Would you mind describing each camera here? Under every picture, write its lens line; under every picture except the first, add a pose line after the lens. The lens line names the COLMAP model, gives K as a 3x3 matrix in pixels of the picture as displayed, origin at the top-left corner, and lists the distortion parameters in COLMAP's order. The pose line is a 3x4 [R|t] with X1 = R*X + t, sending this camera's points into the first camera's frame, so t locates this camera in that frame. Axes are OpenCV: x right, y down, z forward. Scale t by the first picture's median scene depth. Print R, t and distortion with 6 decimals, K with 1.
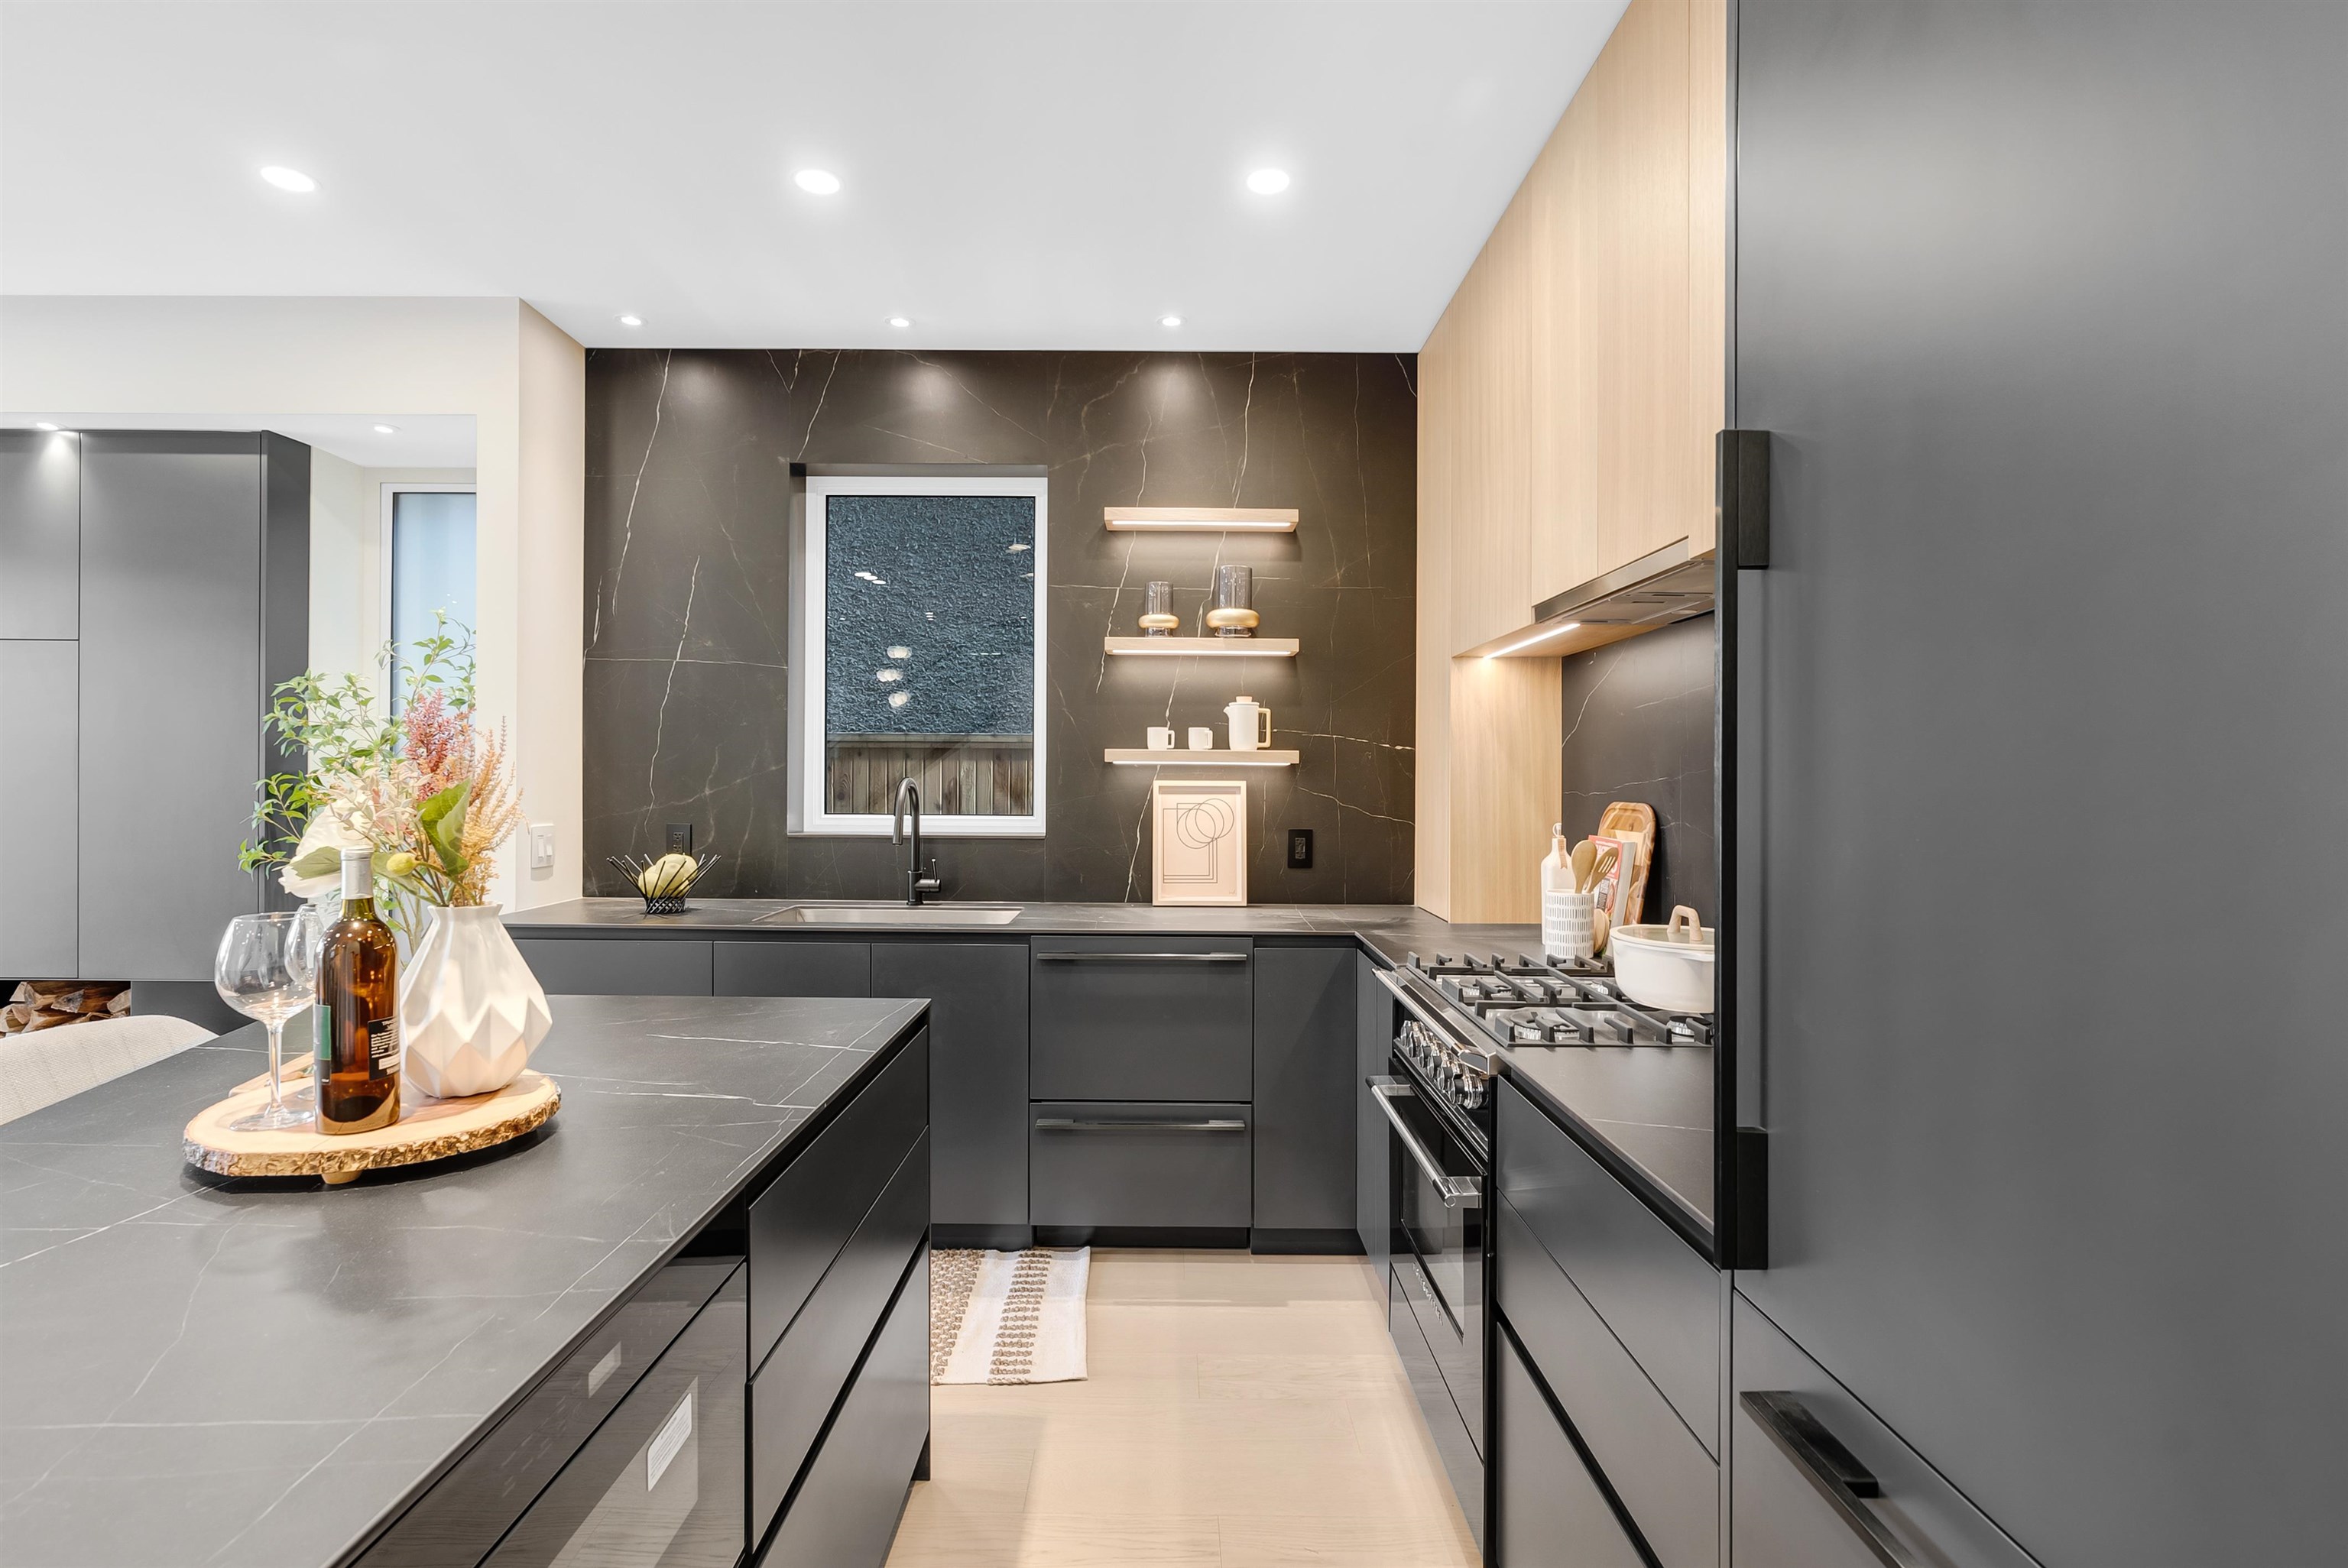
lens RADIAL K [[1117.0, 0, 1174.0], [0, 1117.0, 784.0], [0, 0, 1]] dist [-0.000081, -0.000117]
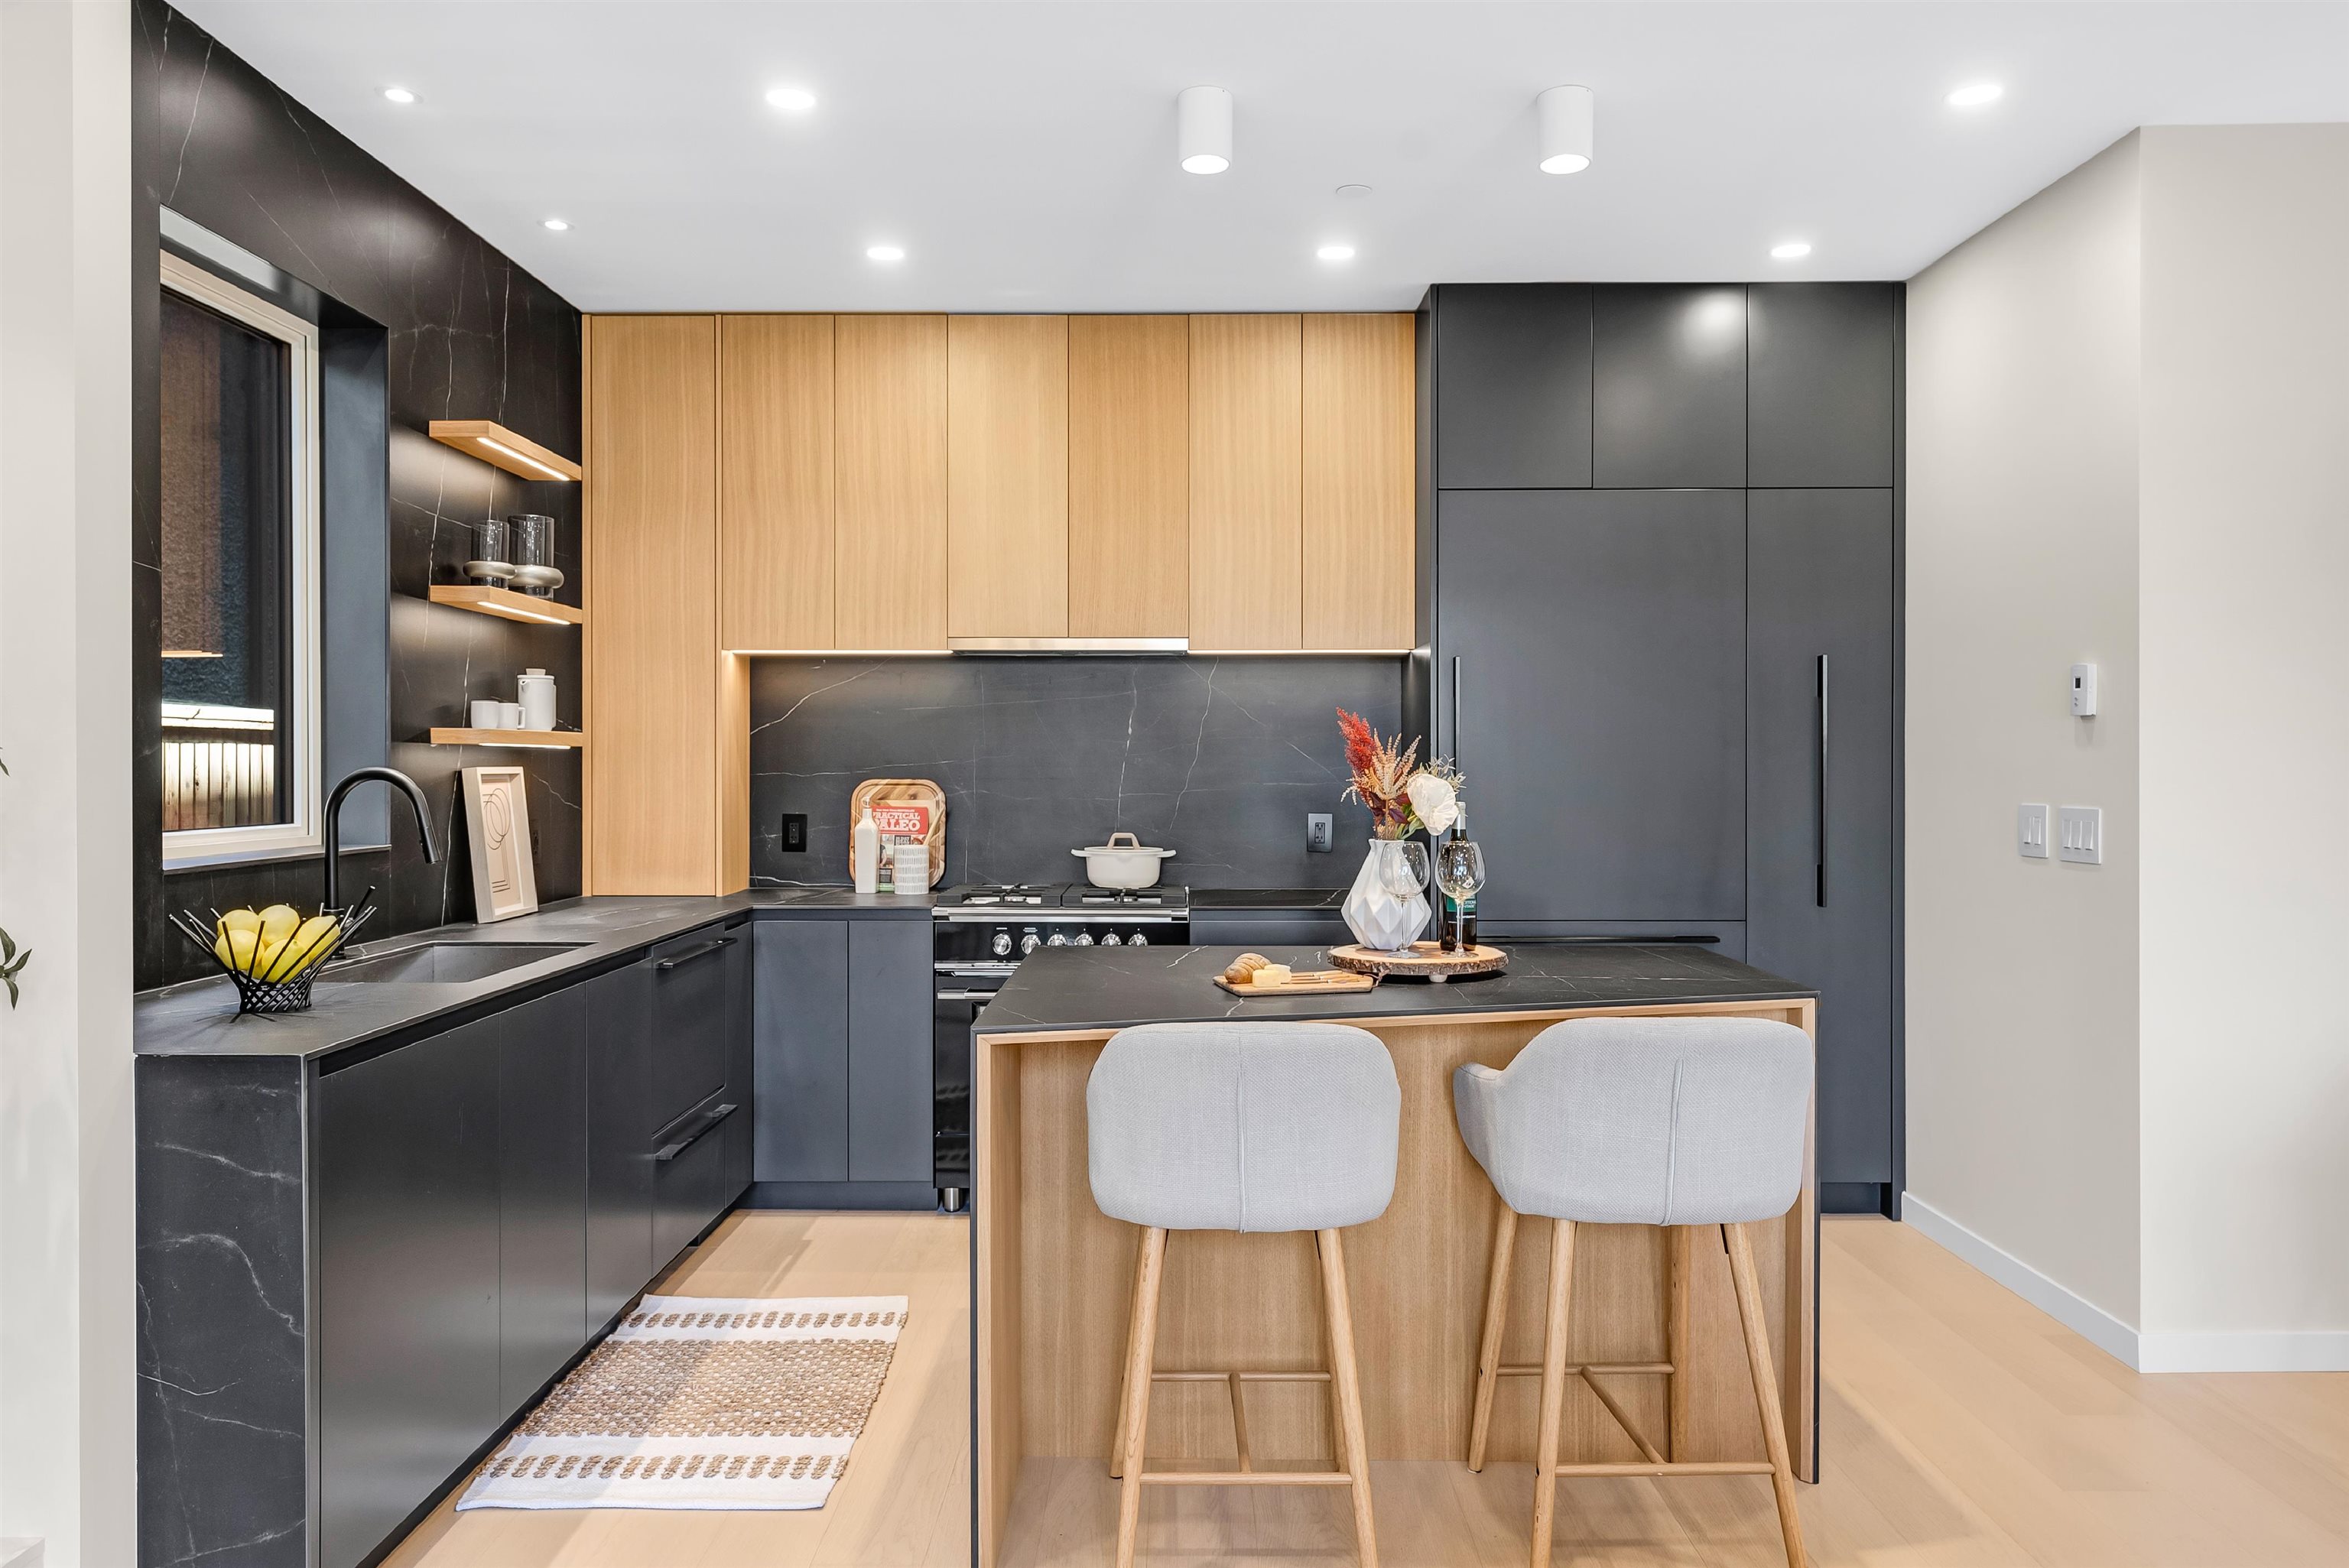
lens RADIAL K [[1627.5, 0, 1174.5], [0, 1627.5, 784.0], [0, 0, 1]] dist [0.004810, -0.000159]
pose [[0.002000, -0.018525, 0.999826, -1.188043], [0.004912, 0.999817, 0.018515, -0.010335], [-0.999986, 0.004874, 0.002090, 0.503421]]
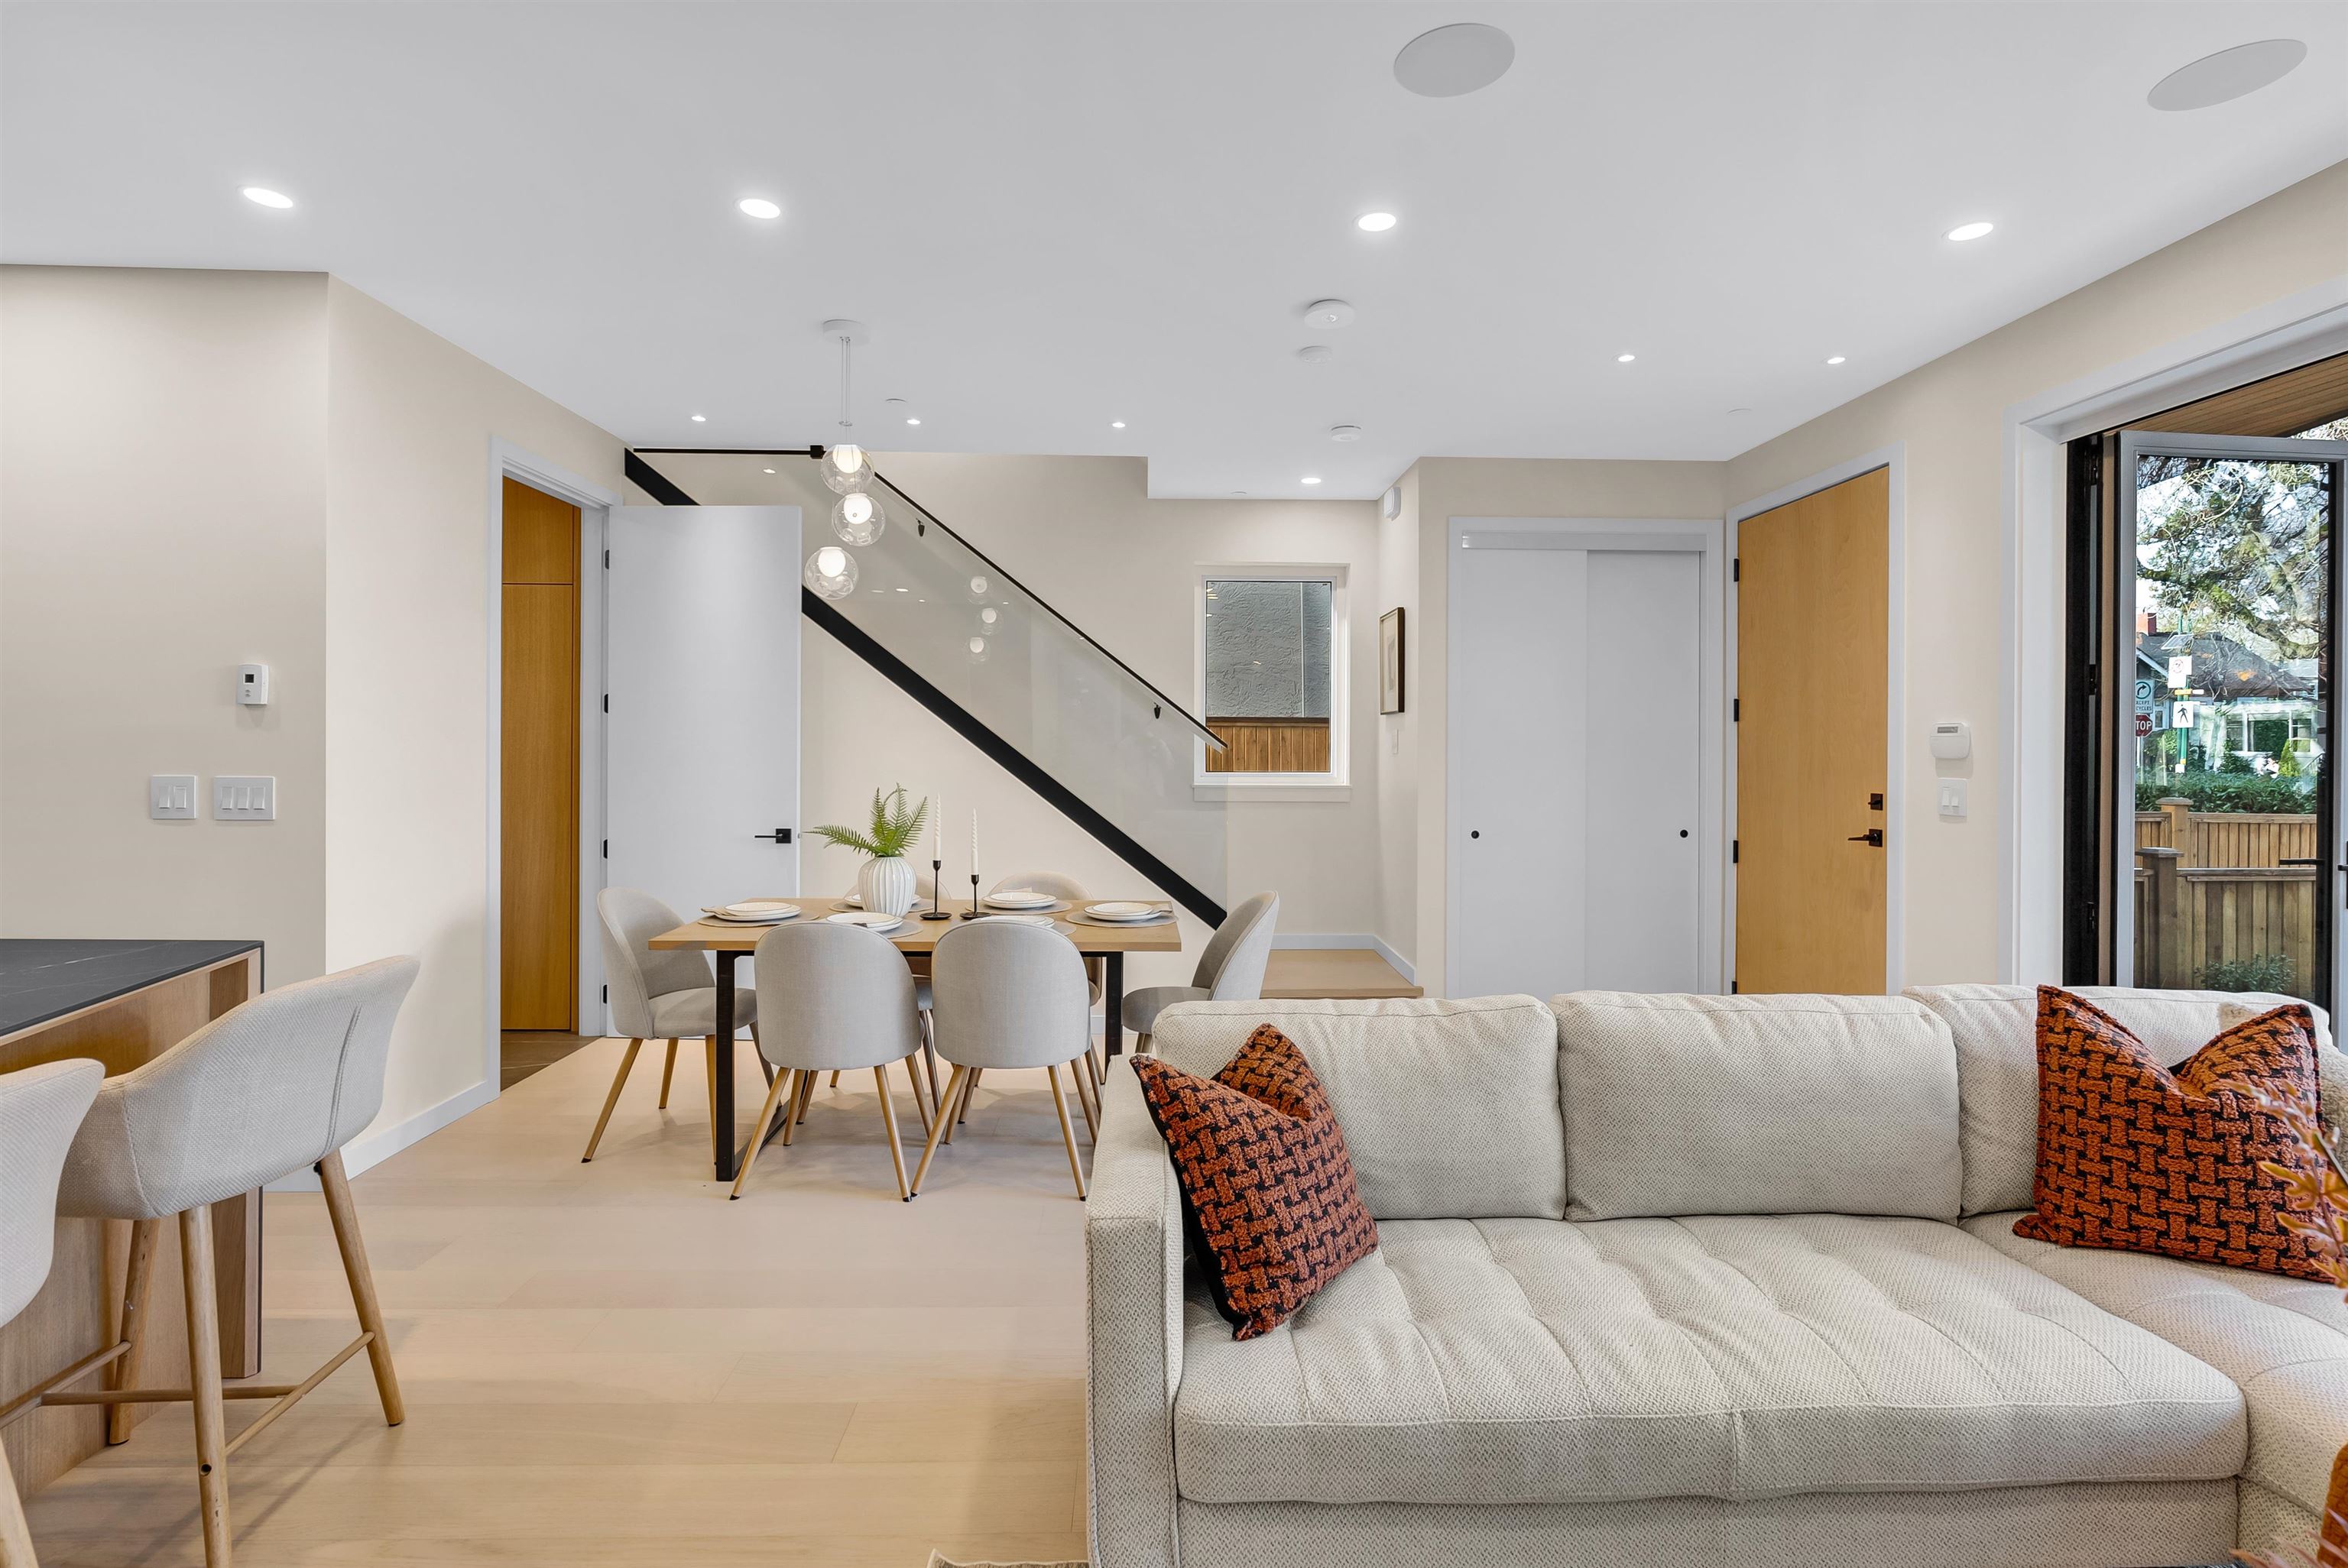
lens RADIAL K [[1041.2, 0, 1178.3], [0, 1041.2, 746.9], [0, 0, 1]] dist [-0.004377, -0.000539]
pose [[-0.999076, -0.014528, -0.040453, -0.830972], [-0.014540, 0.999894, -0.000005, -0.007936], [0.040448, 0.000583, -0.999181, 0.838337]]
